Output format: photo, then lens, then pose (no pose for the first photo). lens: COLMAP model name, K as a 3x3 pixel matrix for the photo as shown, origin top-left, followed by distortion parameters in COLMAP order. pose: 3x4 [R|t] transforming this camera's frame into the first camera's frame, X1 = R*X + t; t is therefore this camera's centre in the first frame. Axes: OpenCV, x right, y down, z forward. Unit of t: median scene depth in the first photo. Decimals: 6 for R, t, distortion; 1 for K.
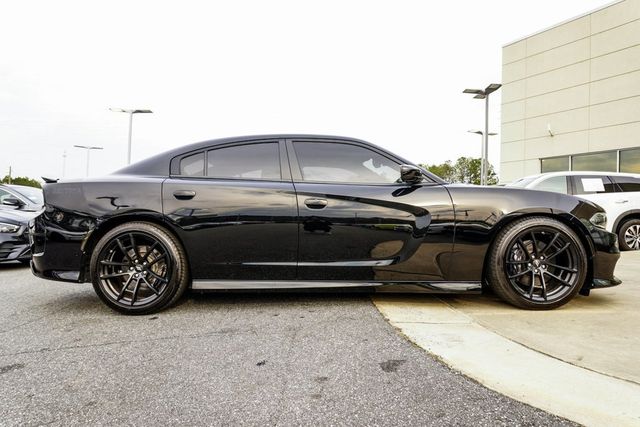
lens RADIAL K [[462.1, 0, 283.6], [0, 462.1, 212.8], [0, 0, 1]] dist [-0.032931, 0.025074]
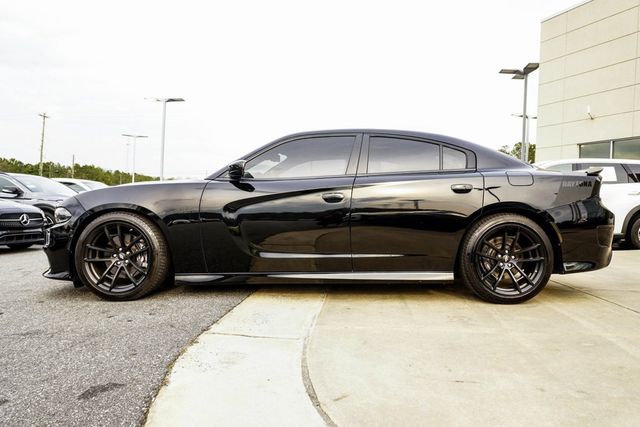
lens RADIAL K [[449.2, 0, 321.4], [0, 449.2, 214.0], [0, 0, 1]] dist [-0.041508, 0.016645]
pose [[0.991418, 0.013414, -0.130042, 0.249291], [-0.008488, 0.999228, 0.038356, -0.012378], [0.130456, -0.036923, 0.990766, 0.078147]]
